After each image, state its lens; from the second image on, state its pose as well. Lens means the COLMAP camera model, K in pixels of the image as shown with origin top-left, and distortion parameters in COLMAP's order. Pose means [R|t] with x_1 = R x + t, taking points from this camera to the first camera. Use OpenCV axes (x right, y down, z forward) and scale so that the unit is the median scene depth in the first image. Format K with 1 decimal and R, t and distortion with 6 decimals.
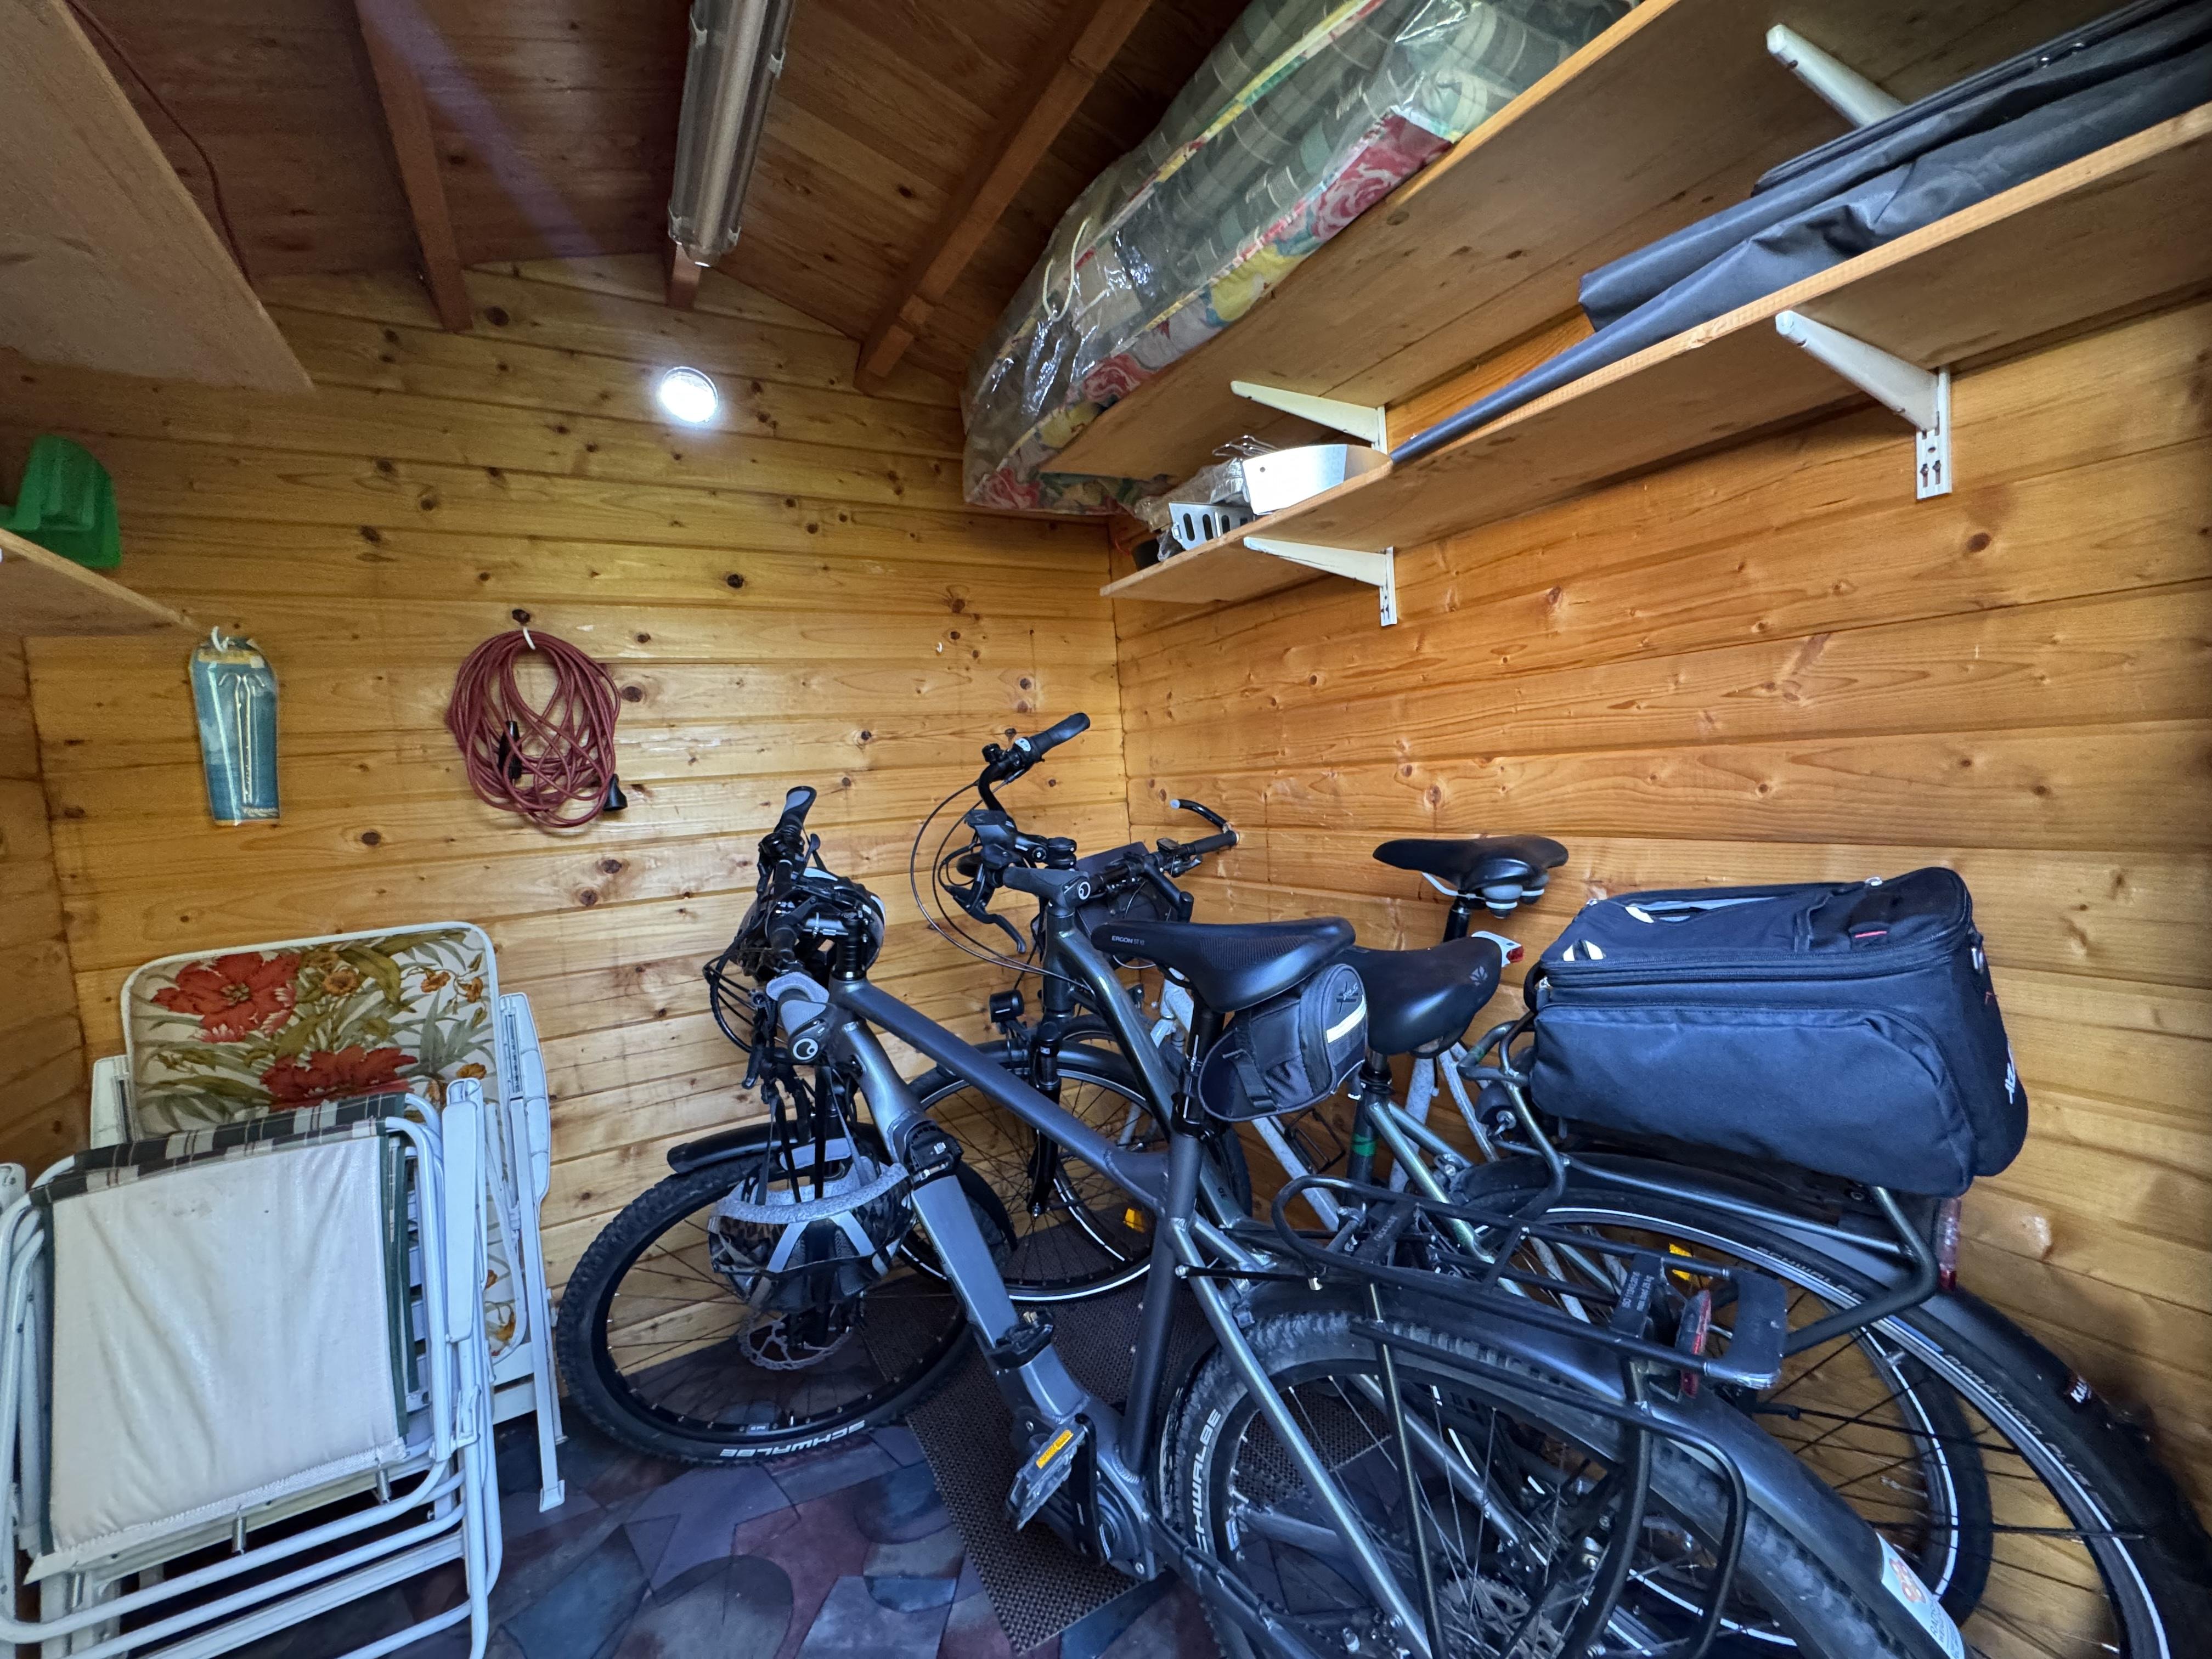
lens RADIAL K [[882.9, 0, 1103.3], [0, 882.9, 830.8], [0, 0, 1]] dist [-0.002970, 0.000175]
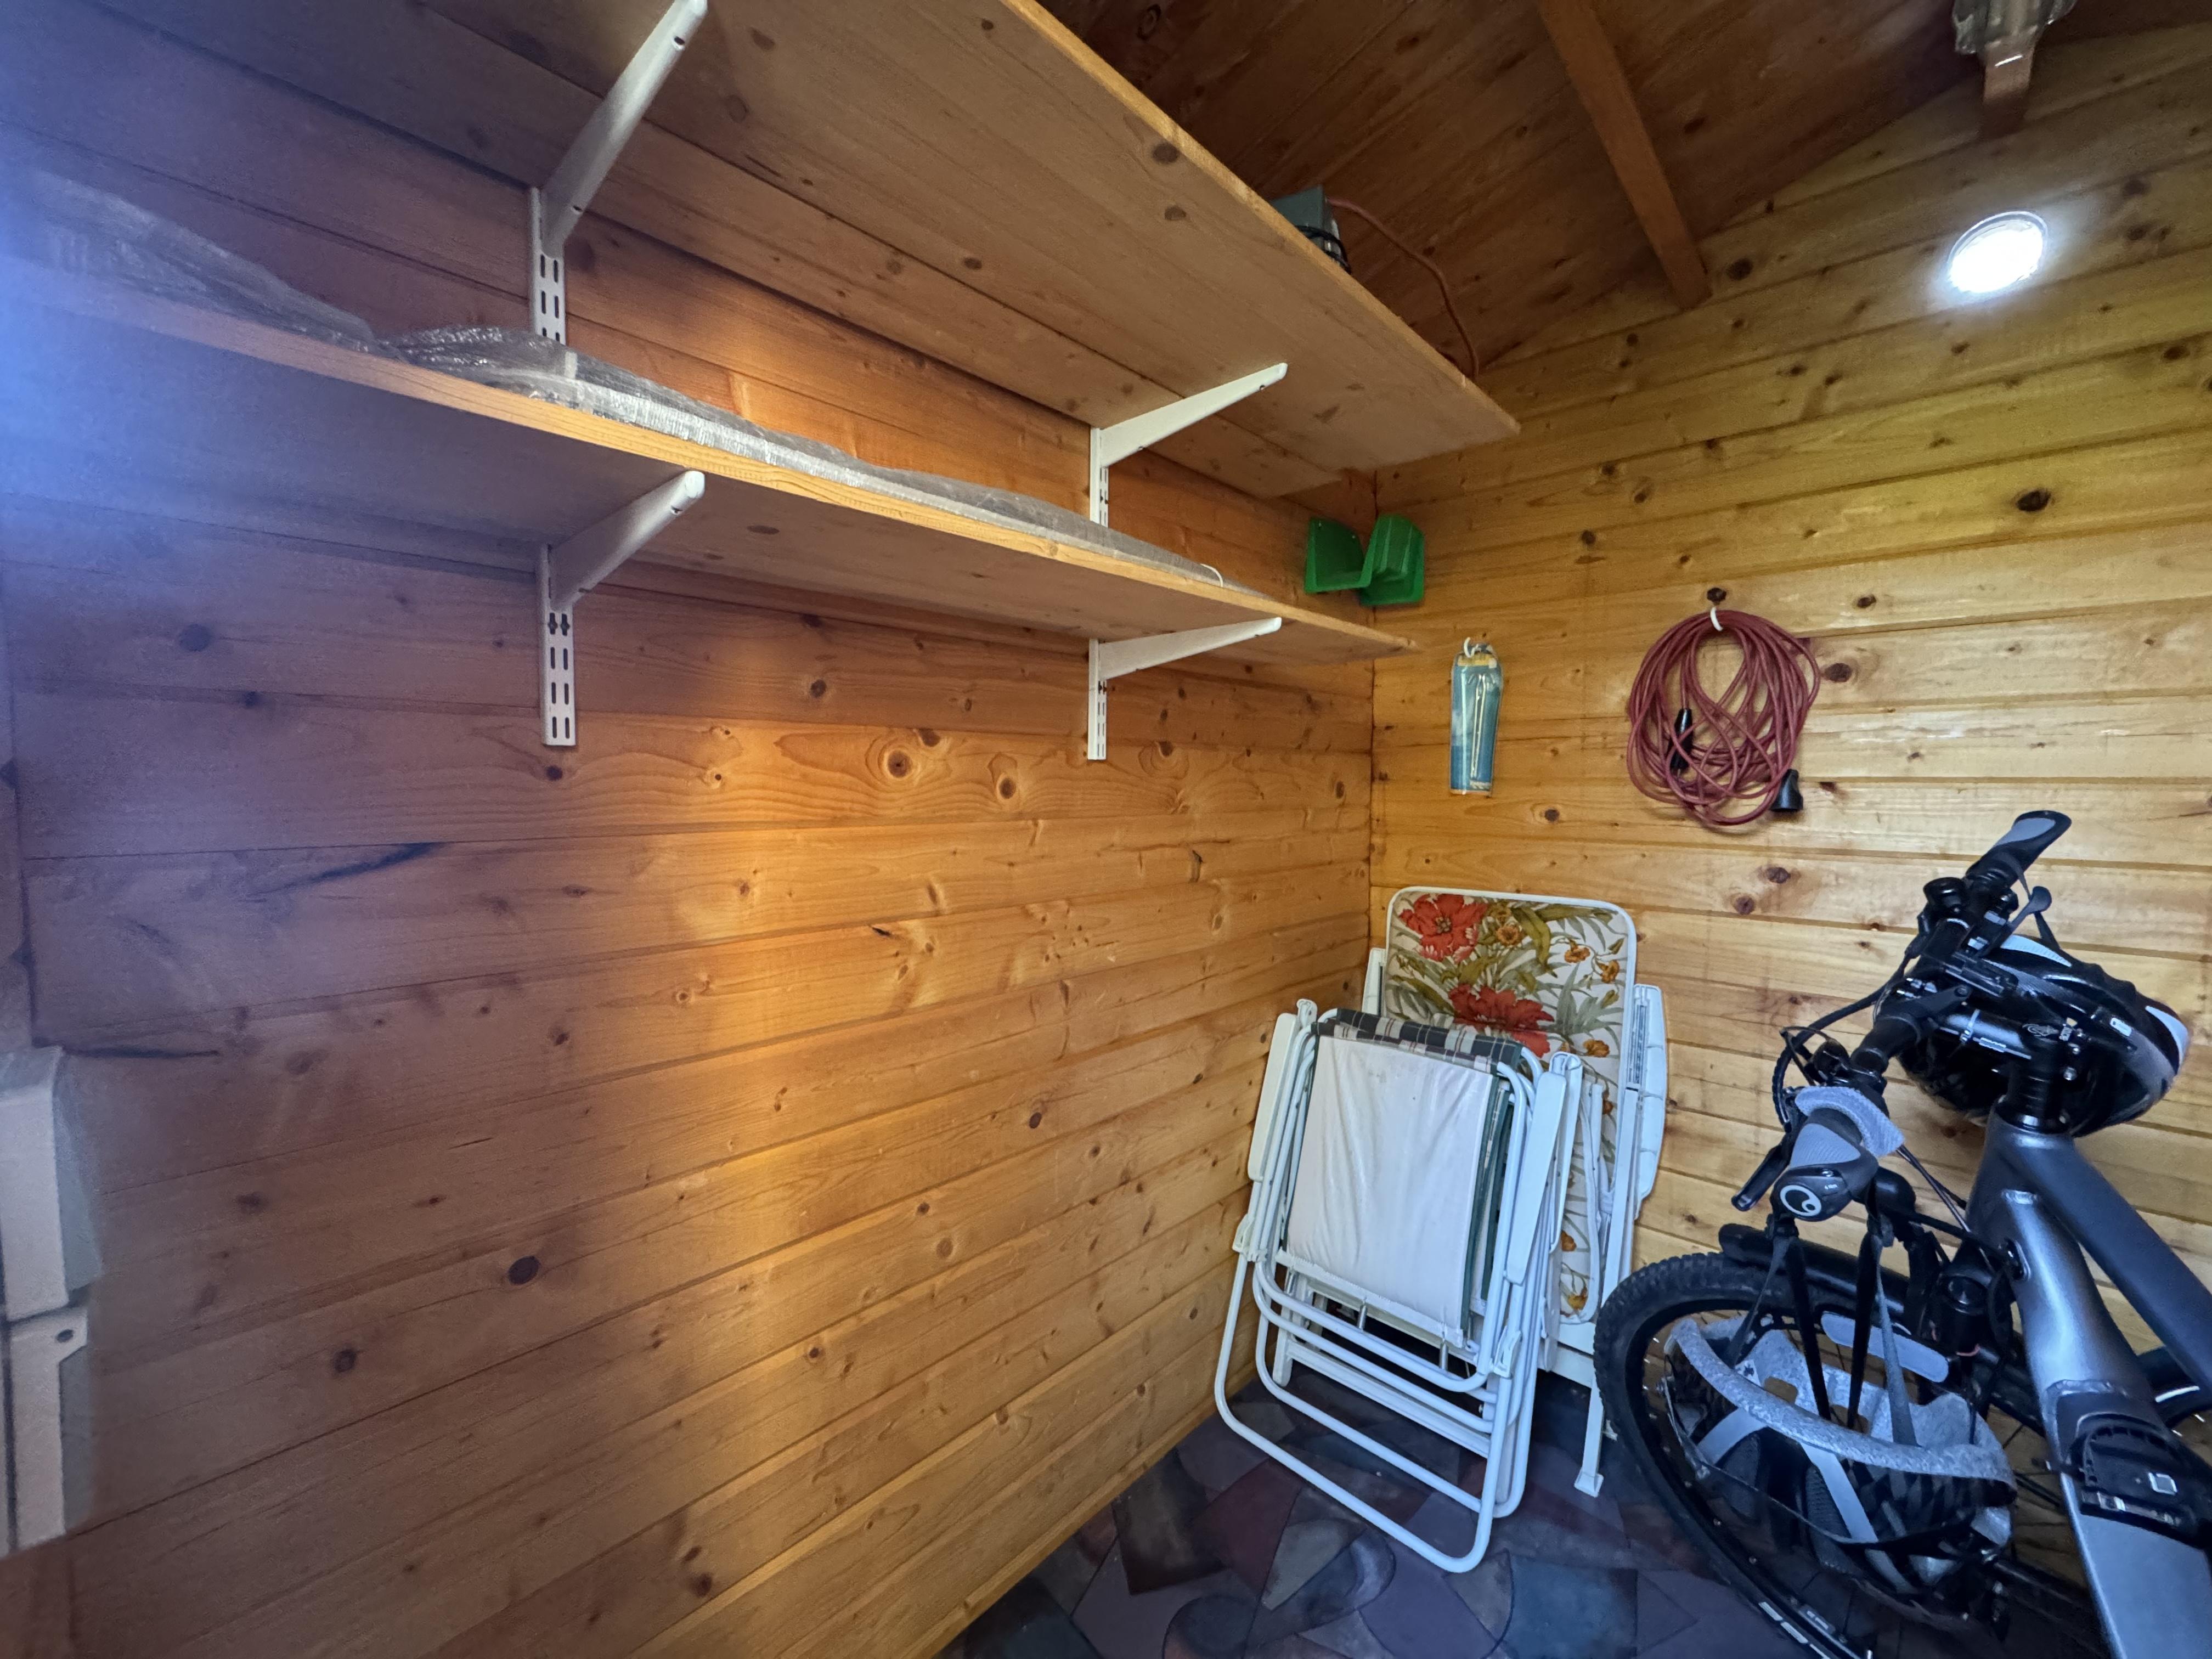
lens RADIAL K [[882.9, 0, 1107.1], [0, 882.9, 829.1], [0, 0, 1]] dist [-0.002970, 0.000175]
pose [[0.287976, 0.124926, -0.949454, 0.079178], [-0.085787, 0.990834, 0.104351, -0.043676], [0.953787, 0.051400, 0.296053, 0.131711]]
